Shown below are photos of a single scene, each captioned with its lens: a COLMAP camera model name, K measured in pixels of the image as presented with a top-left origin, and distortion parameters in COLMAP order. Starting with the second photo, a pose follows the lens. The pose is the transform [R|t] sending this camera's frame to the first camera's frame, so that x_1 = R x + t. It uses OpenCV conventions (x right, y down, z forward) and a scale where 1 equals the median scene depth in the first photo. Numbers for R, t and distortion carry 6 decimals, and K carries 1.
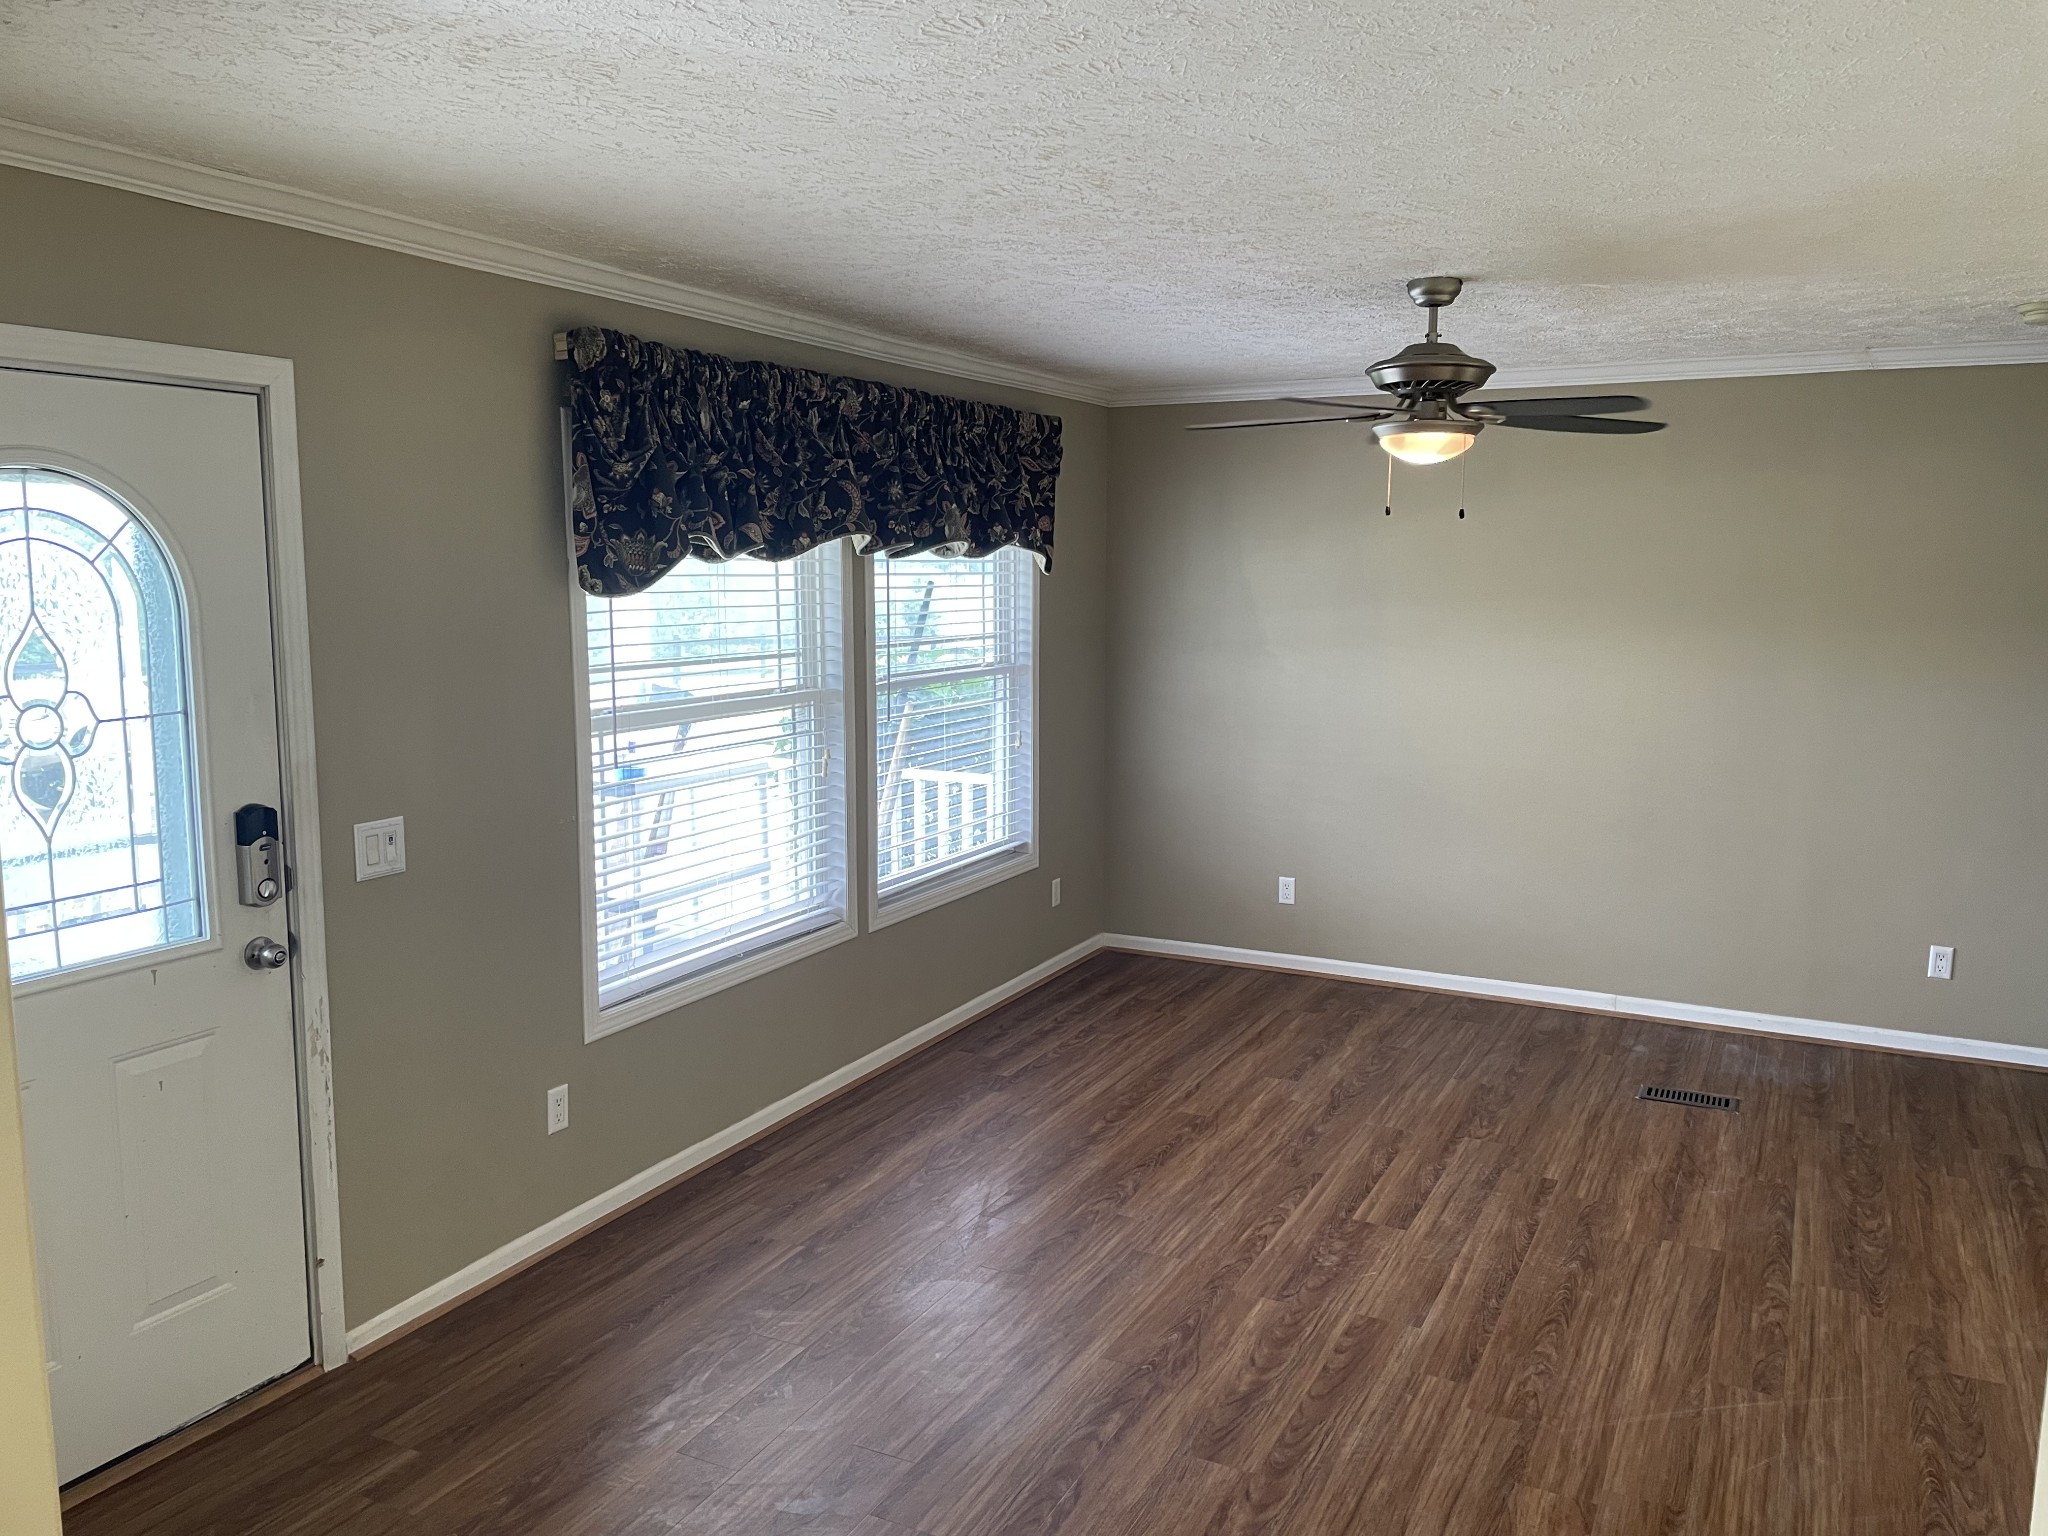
lens RADIAL K [[1549.8, 0, 1022.6], [0, 1549.8, 747.9], [0, 0, 1]] dist [0.086606, -0.112788]
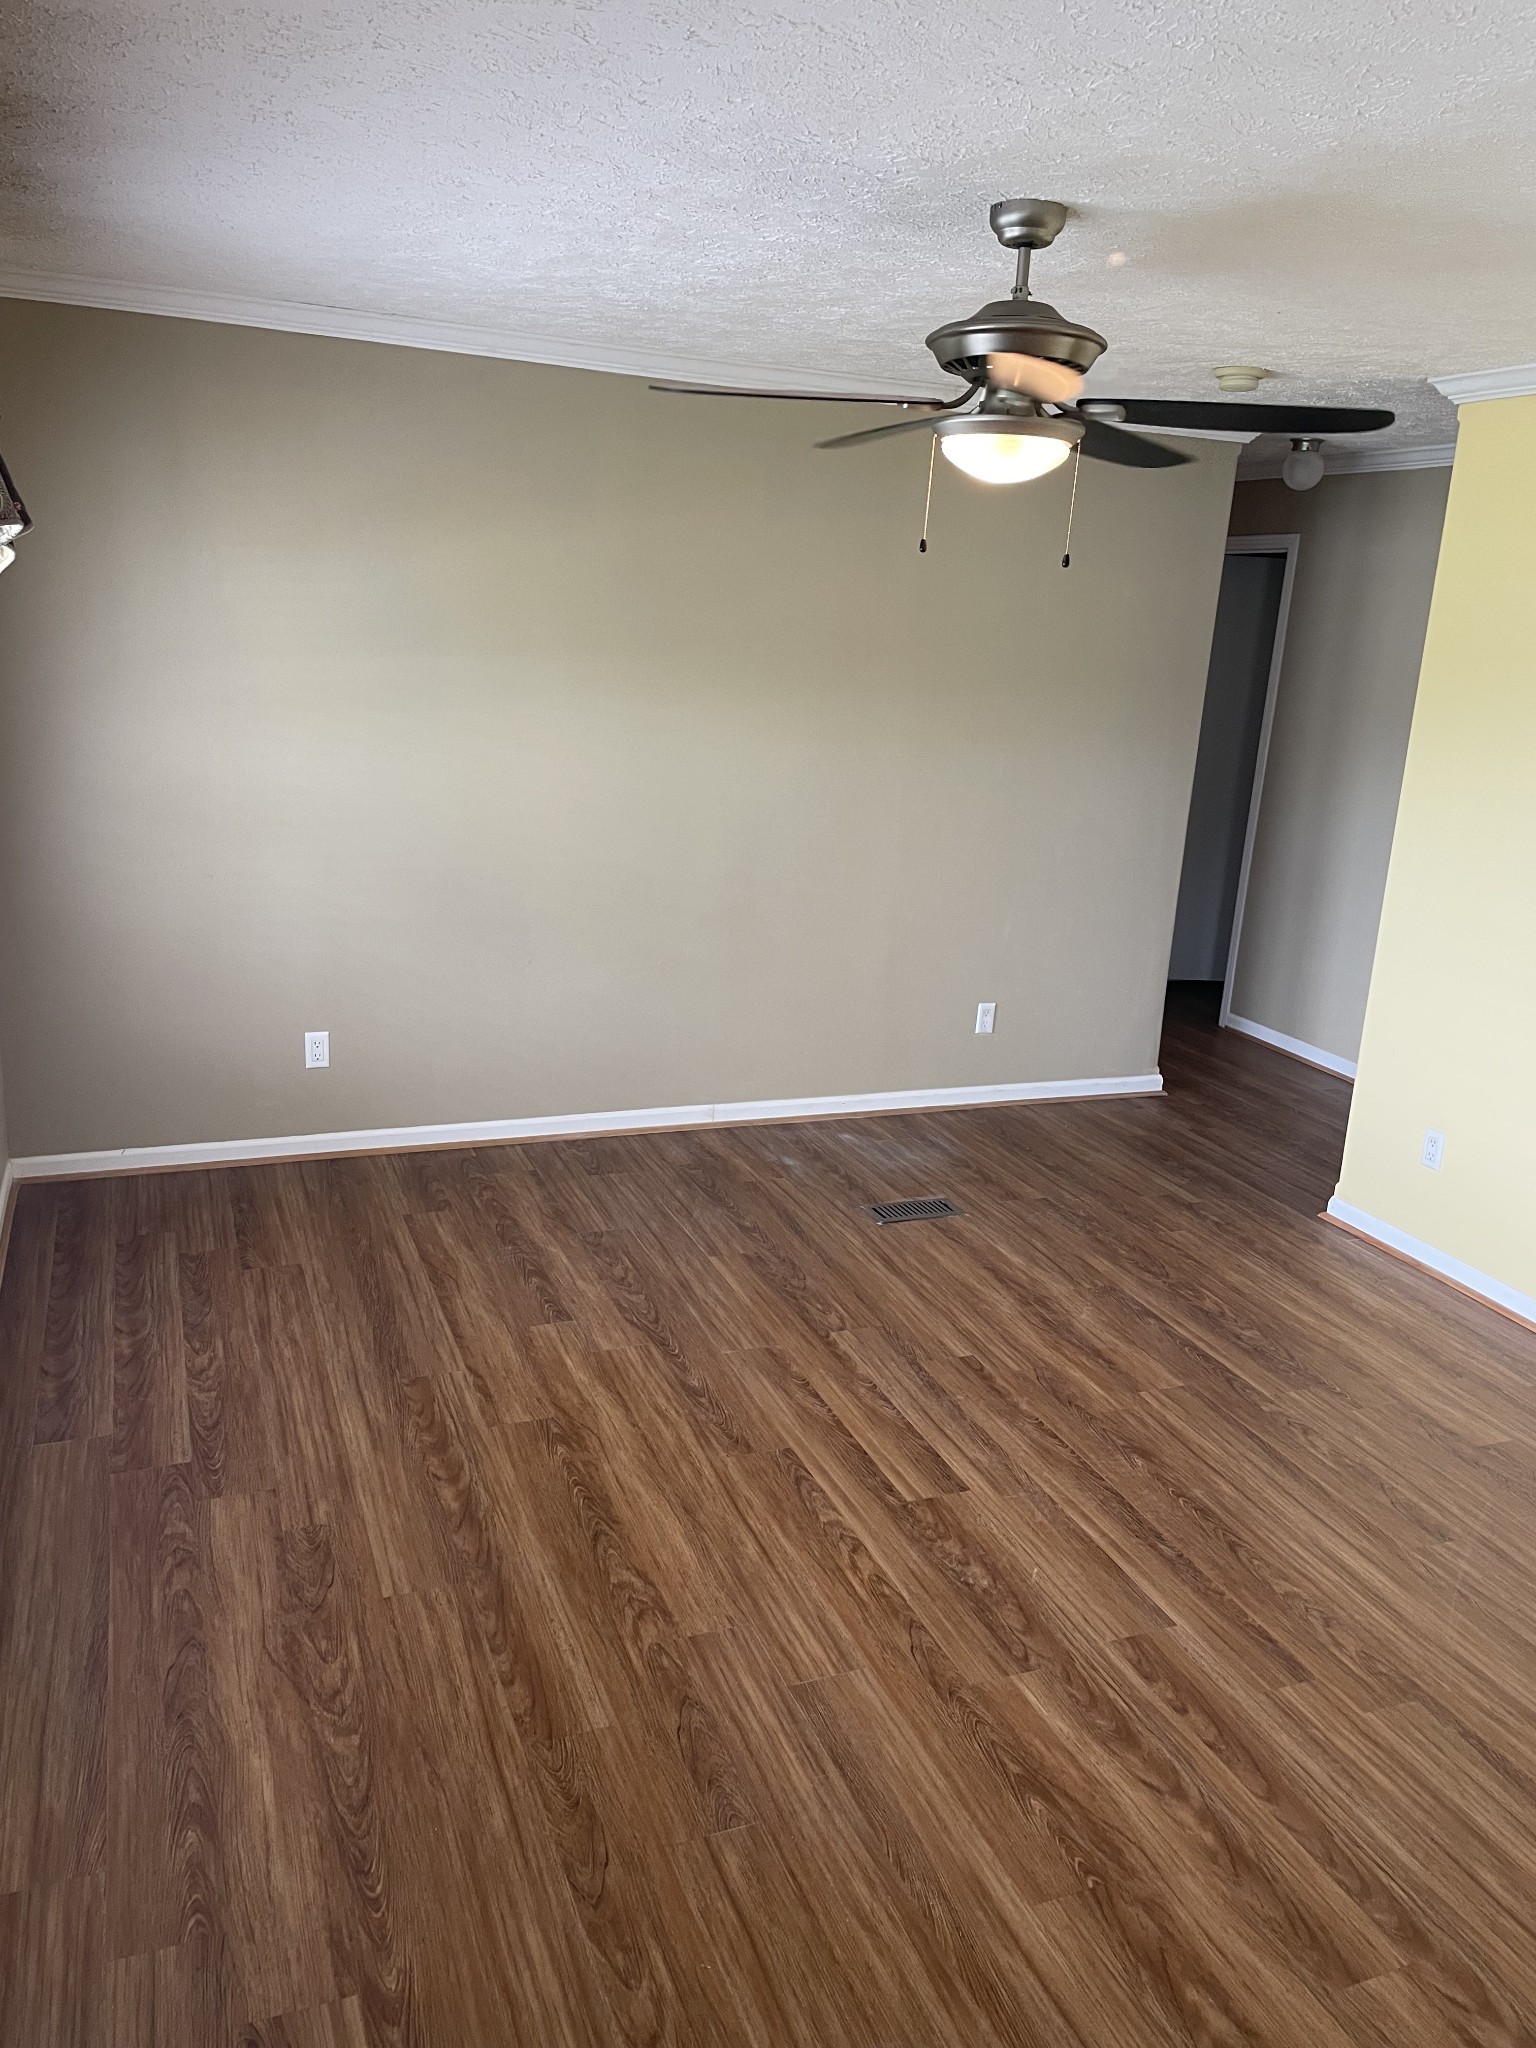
lens RADIAL K [[1549.8, 0, 778.2], [0, 1549.8, 1011.6], [0, 0, 1]] dist [0.086606, -0.112788]
pose [[0.648086, -0.157451, 0.745113, -0.317186], [0.037980, 0.983859, 0.174867, -0.061982], [-0.760620, -0.085029, 0.643605, 0.504253]]
